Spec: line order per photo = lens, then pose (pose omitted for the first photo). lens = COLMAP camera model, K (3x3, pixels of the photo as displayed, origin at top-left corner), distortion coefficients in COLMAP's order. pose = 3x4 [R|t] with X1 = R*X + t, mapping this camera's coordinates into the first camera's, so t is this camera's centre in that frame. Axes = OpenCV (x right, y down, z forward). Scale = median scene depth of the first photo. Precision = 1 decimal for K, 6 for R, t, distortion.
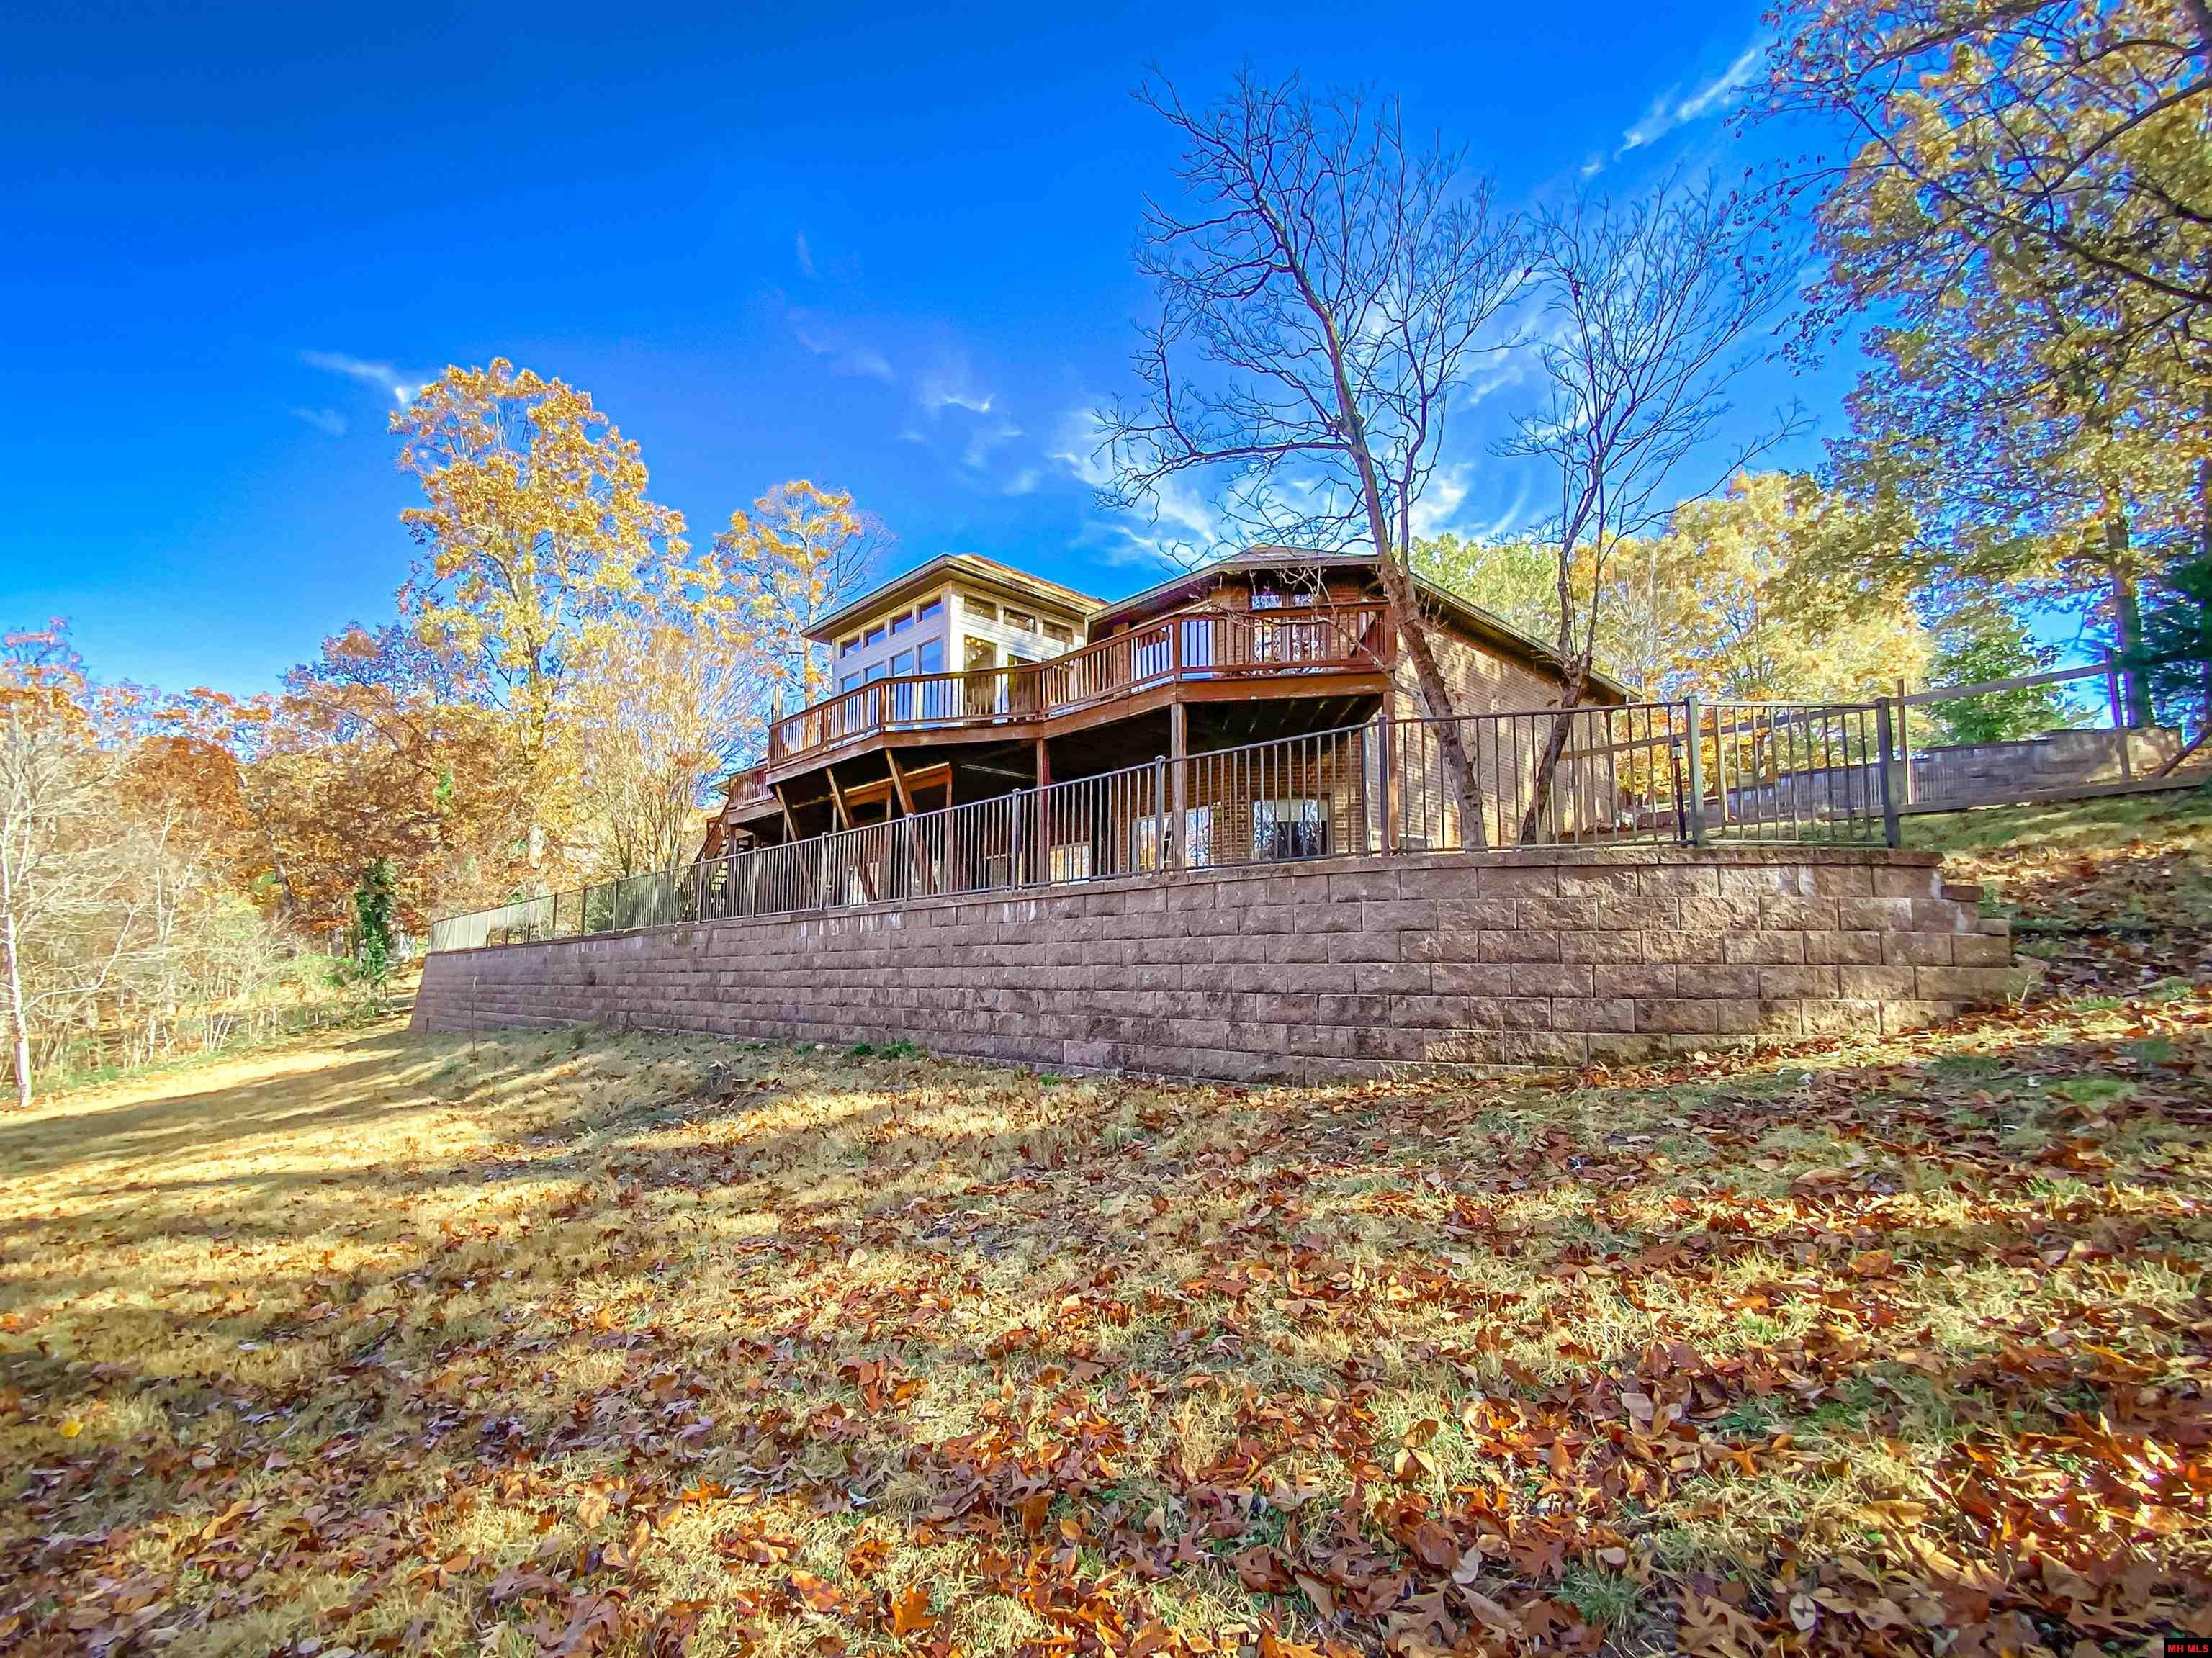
lens RADIAL K [[908.9, 0, 1106.0], [0, 908.9, 829.0], [0, 0, 1]] dist [0.004086, -0.000052]
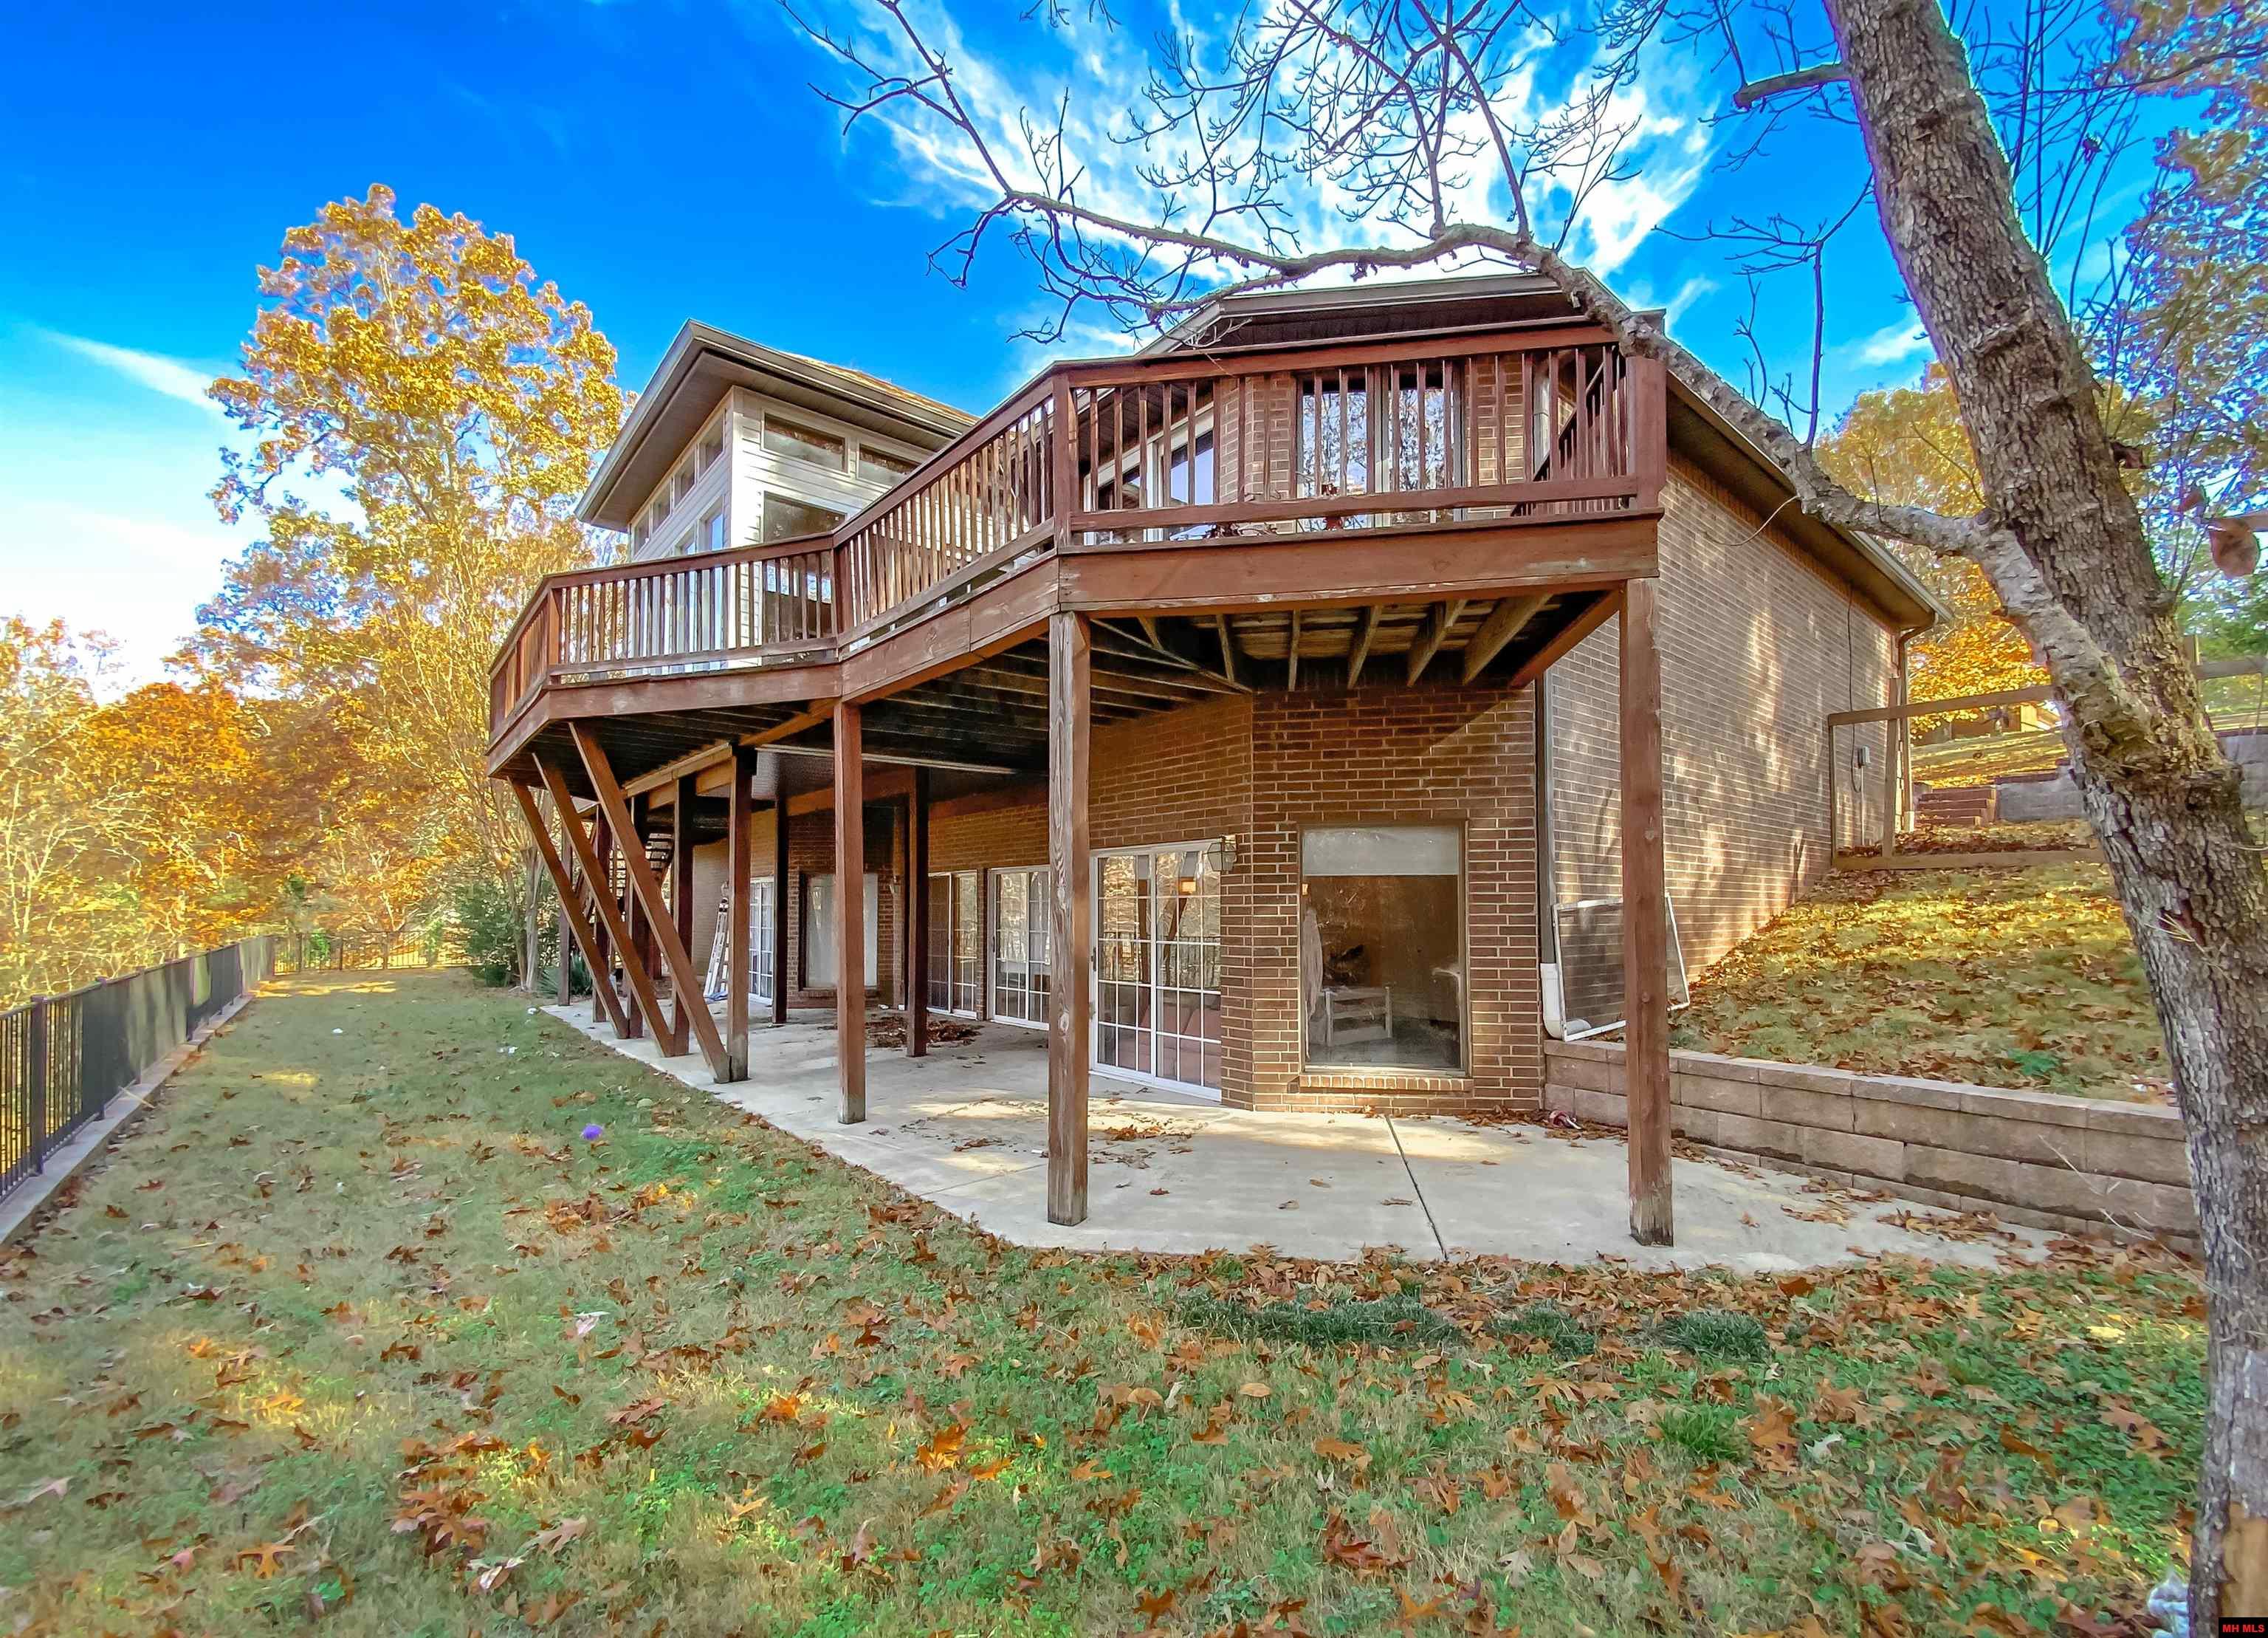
lens RADIAL K [[924.0, 0, 1176.9], [0, 924.0, 850.0], [0, 0, 1]] dist [-0.000384, -0.011255]
pose [[0.998654, -0.003793, -0.051736, 0.122596], [0.009120, 0.994627, 0.103120, -0.068673], [0.051066, -0.103453, 0.993323, 0.522689]]
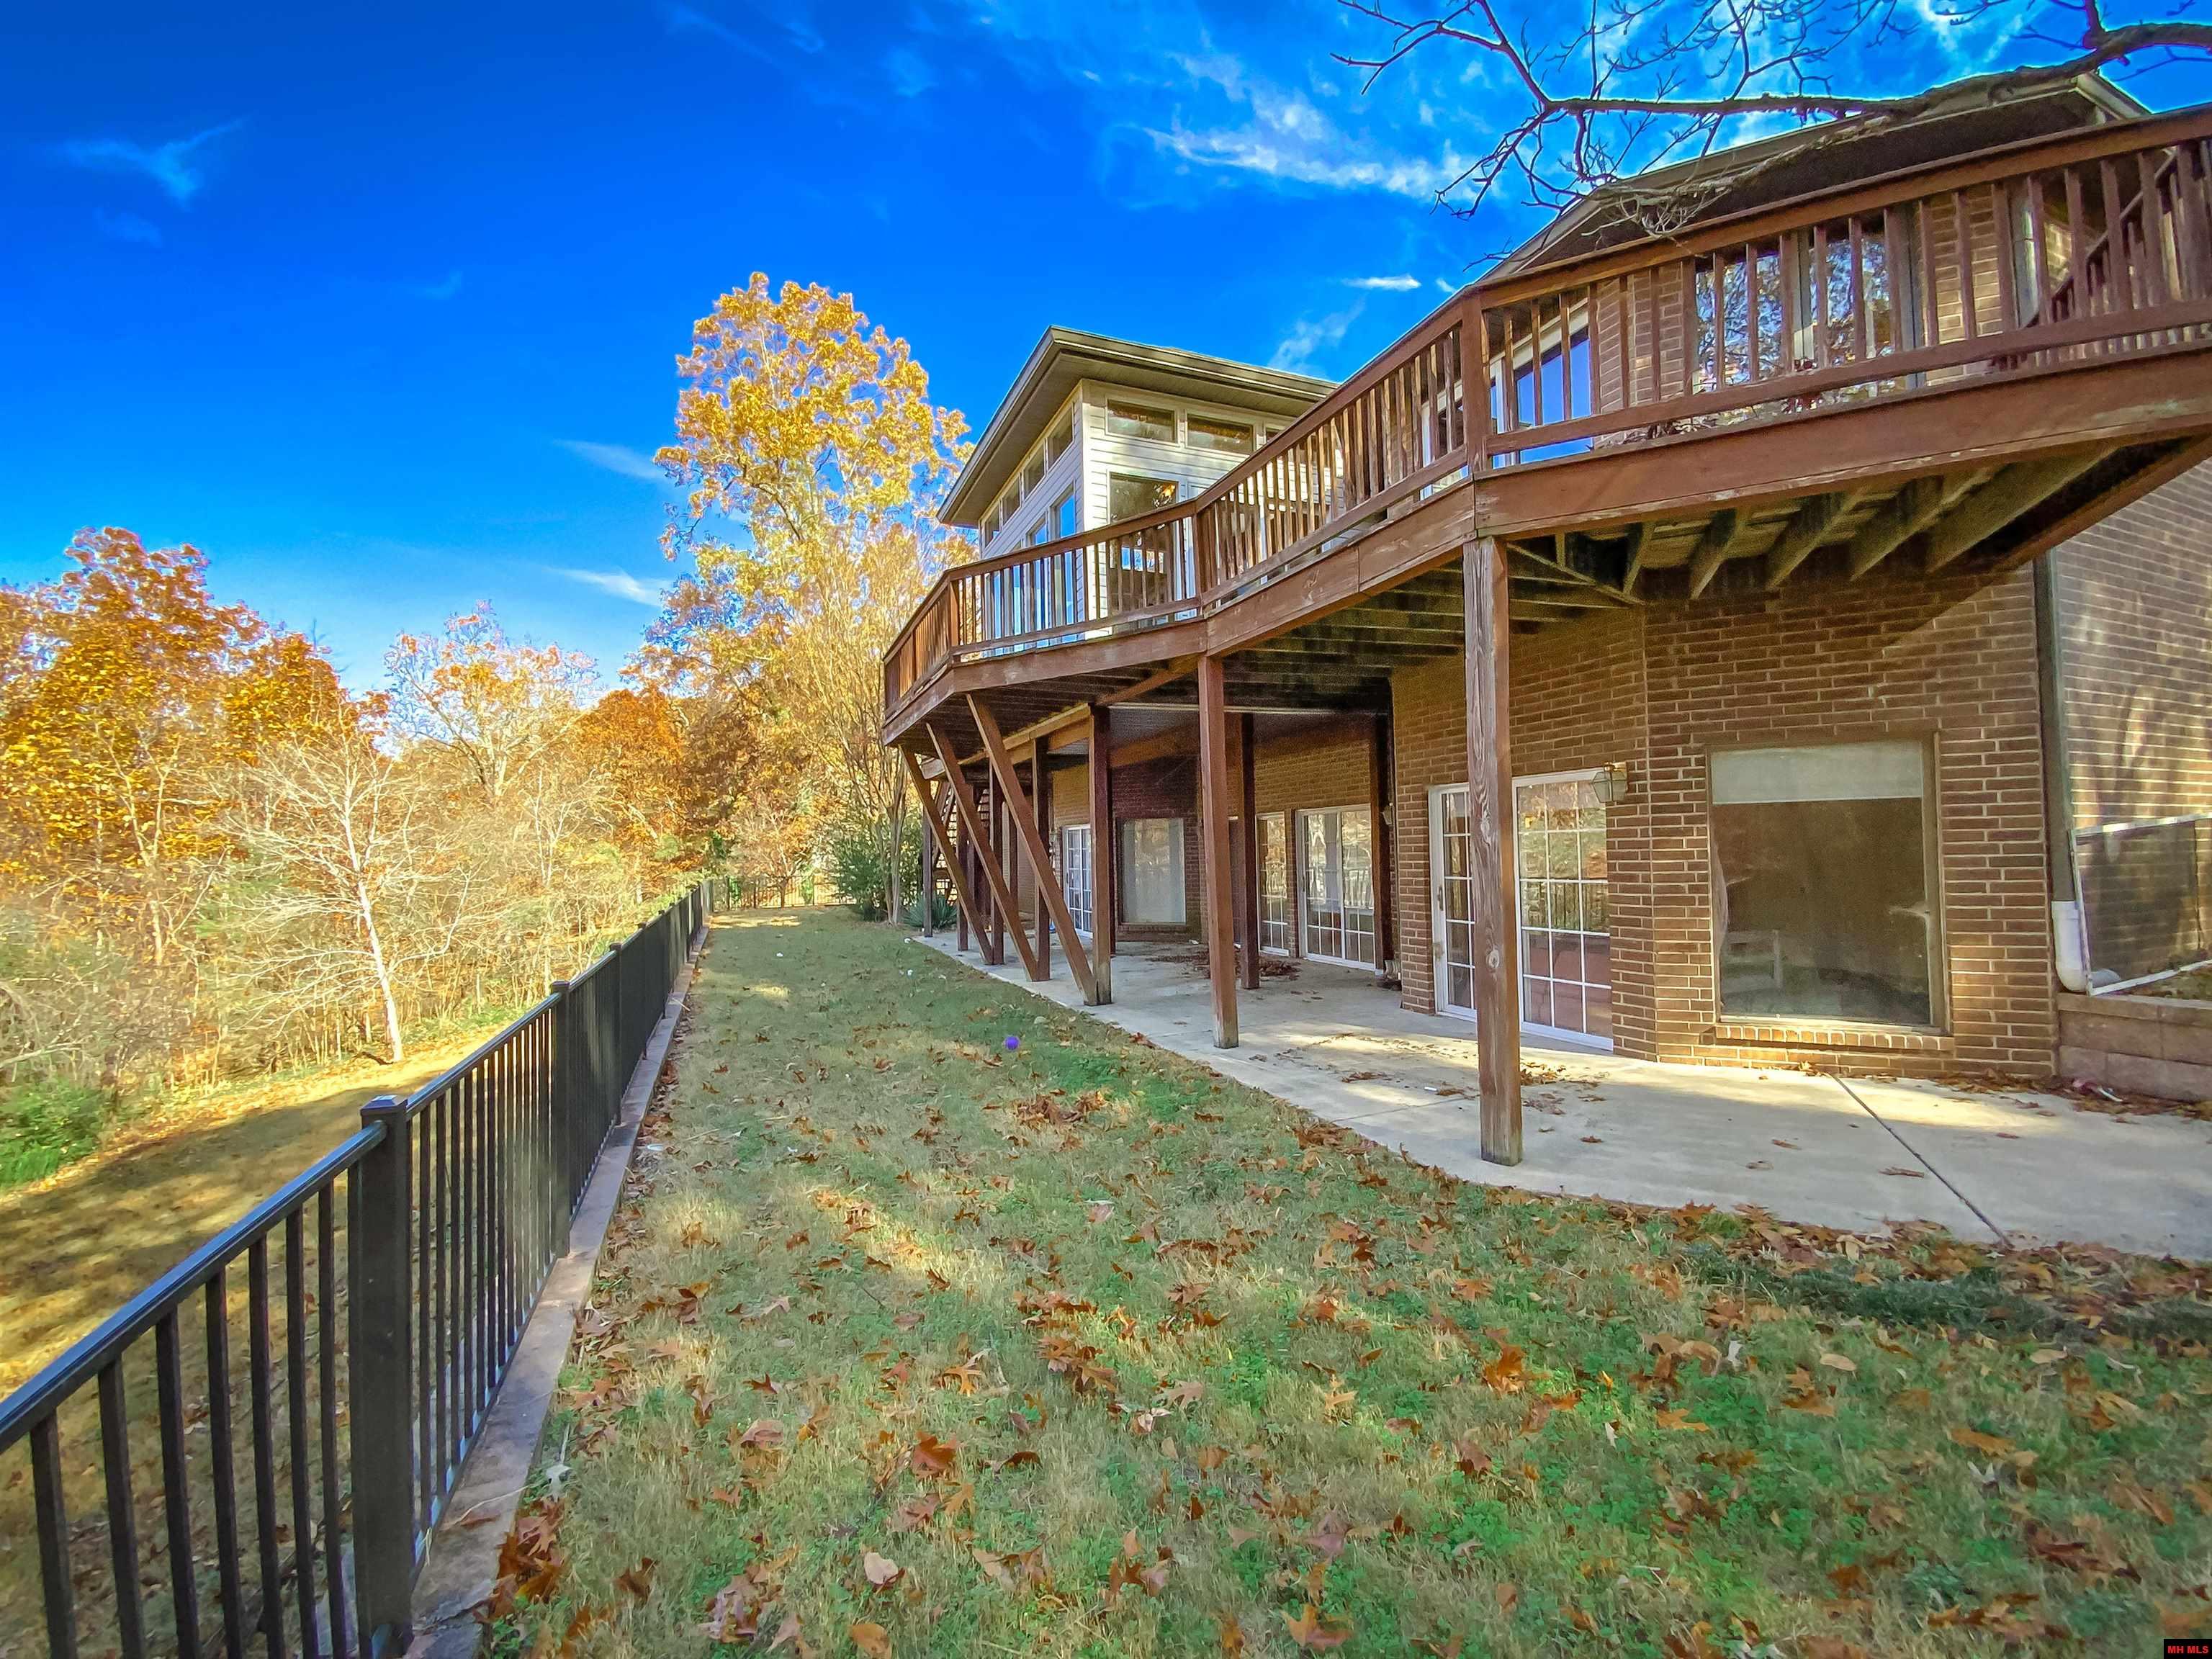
lens RADIAL K [[897.1, 0, 1109.0], [0, 897.1, 803.5], [0, 0, 1]] dist [0.013236, -0.018813]
pose [[0.926021, -0.034428, -0.375899, 0.060694], [0.076323, 0.992340, 0.097135, -0.068334], [0.369675, -0.118639, 0.921556, 0.507738]]
